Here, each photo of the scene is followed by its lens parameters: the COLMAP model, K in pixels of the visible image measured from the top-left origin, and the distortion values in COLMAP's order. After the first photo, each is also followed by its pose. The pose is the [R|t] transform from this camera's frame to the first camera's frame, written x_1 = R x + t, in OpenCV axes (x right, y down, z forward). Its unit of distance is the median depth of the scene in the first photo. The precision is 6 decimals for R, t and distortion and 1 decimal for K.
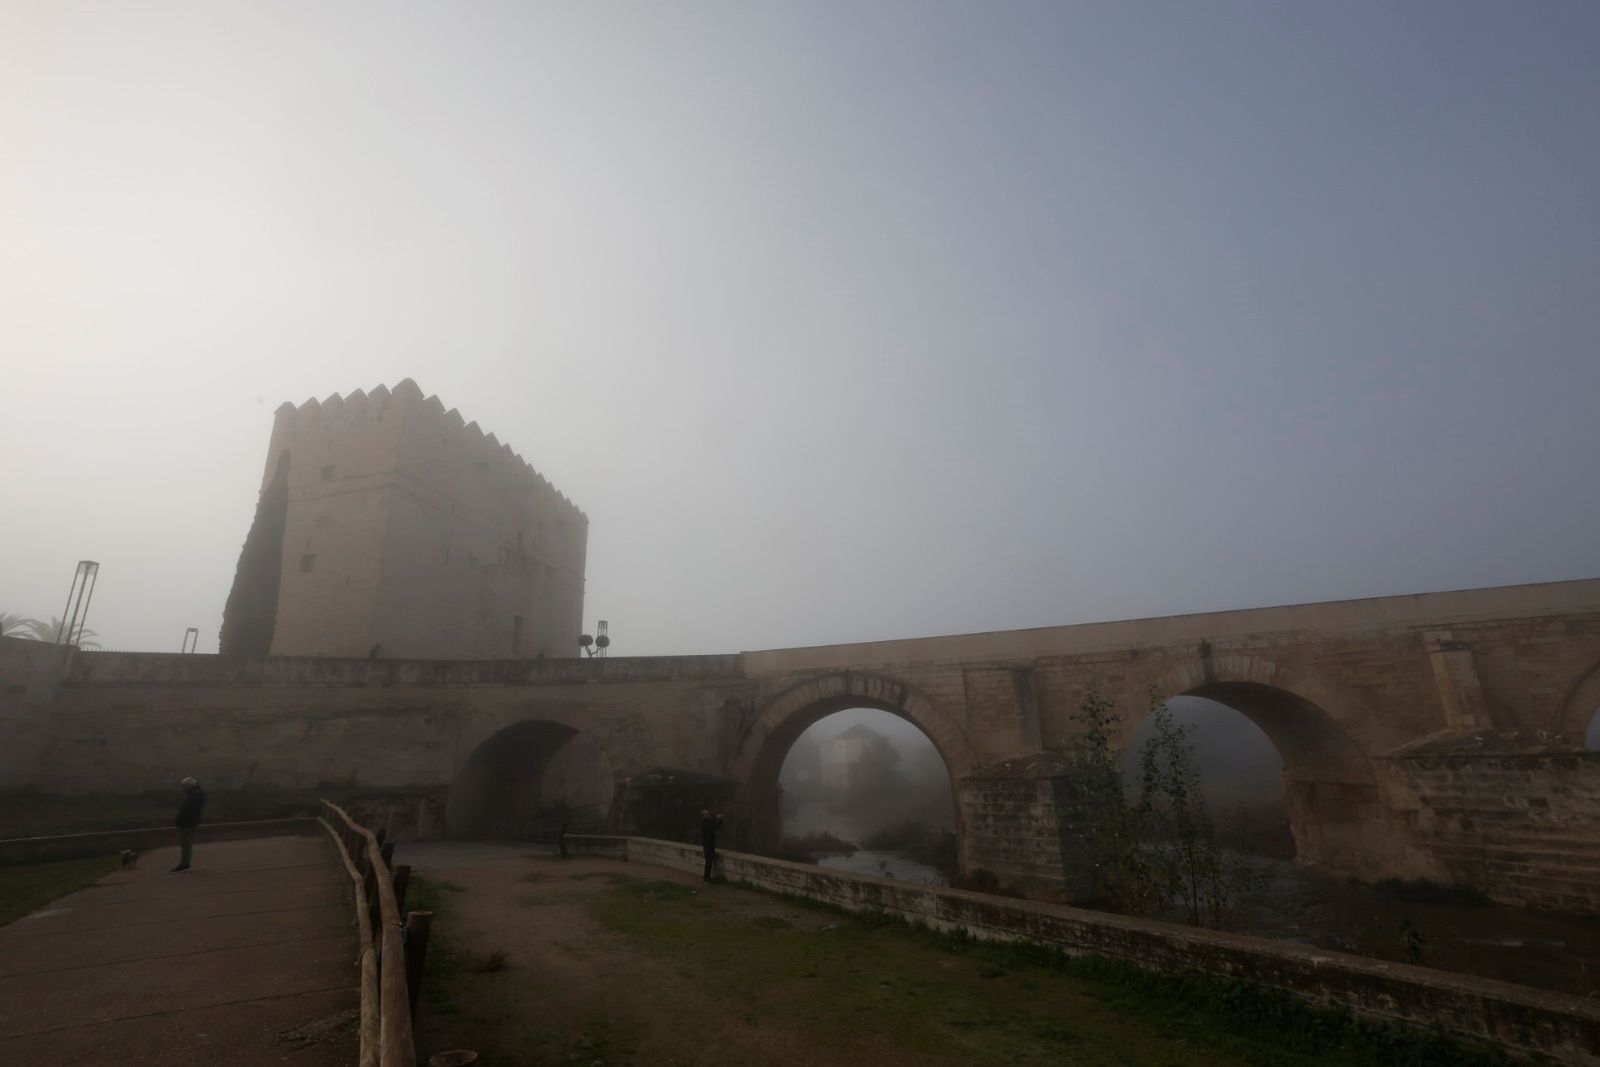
lens RADIAL K [[727.1, 0, 800.0], [0, 727.1, 533.5], [0, 0, 1]] dist [-0.082427, 0.036328]
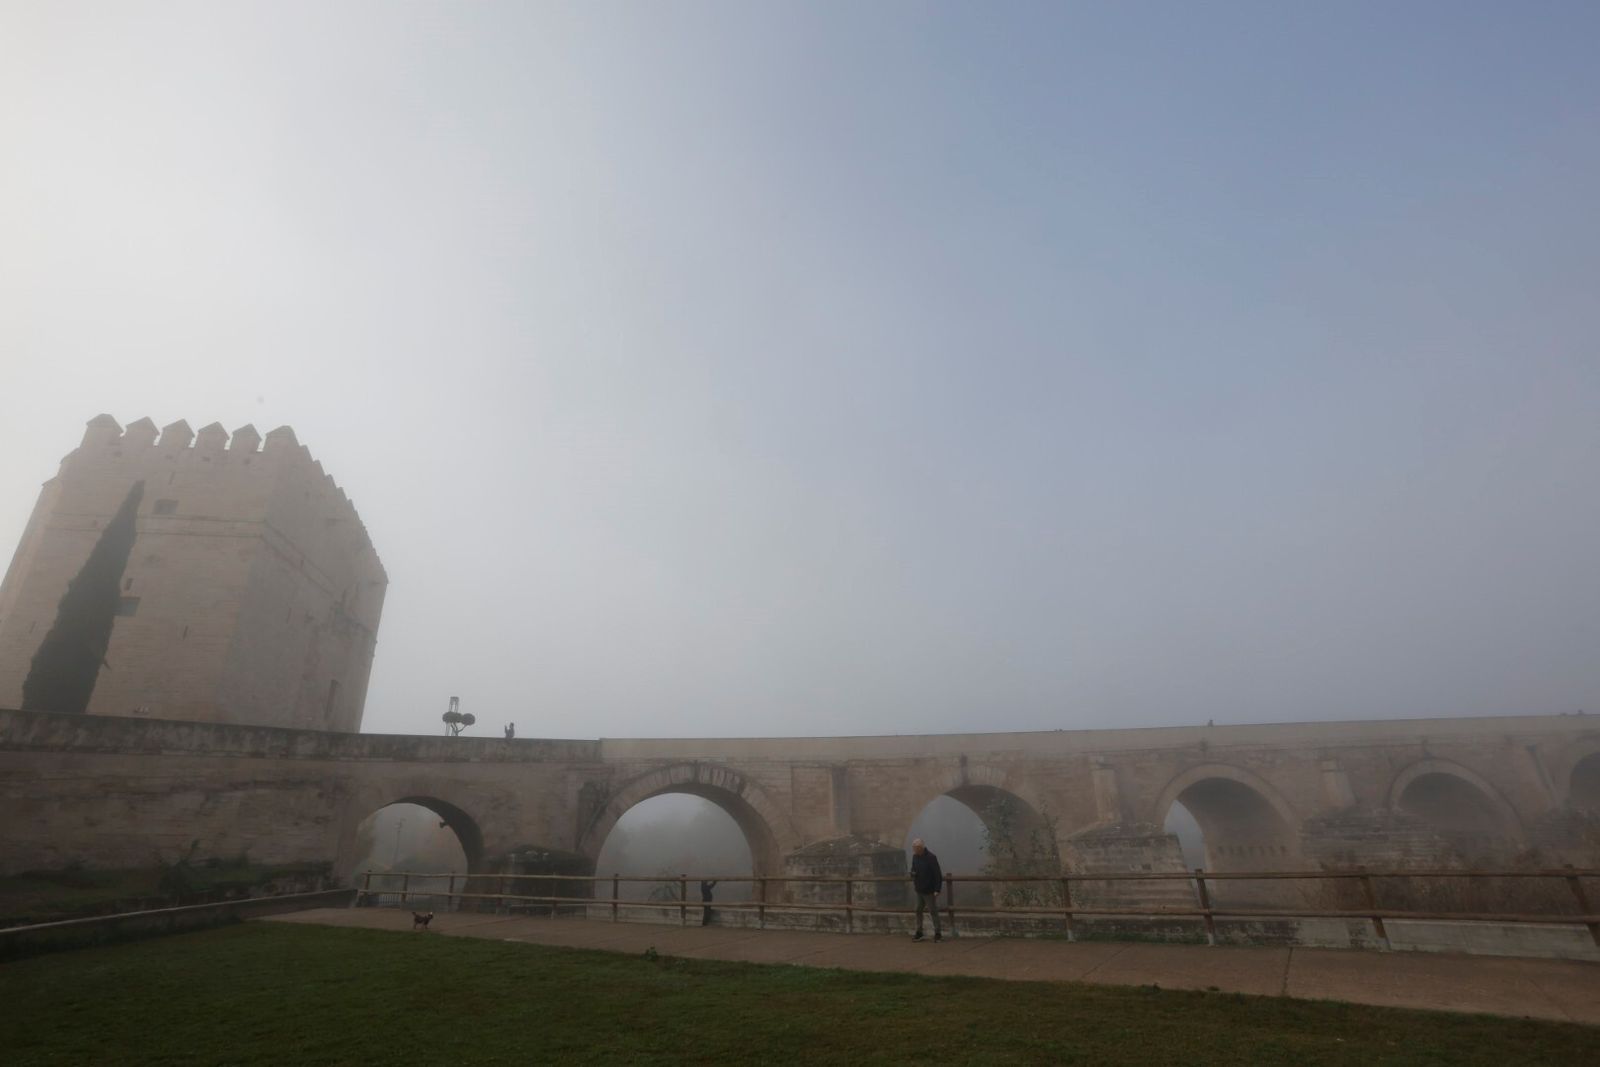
lens RADIAL K [[727.1, 0, 800.0], [0, 727.1, 533.5], [0, 0, 1]] dist [-0.082427, 0.036328]
pose [[0.905063, 0.168247, 0.390580, -0.346387], [-0.126281, 0.983313, -0.130952, -0.049084], [-0.406095, 0.069197, 0.911207, -0.181624]]
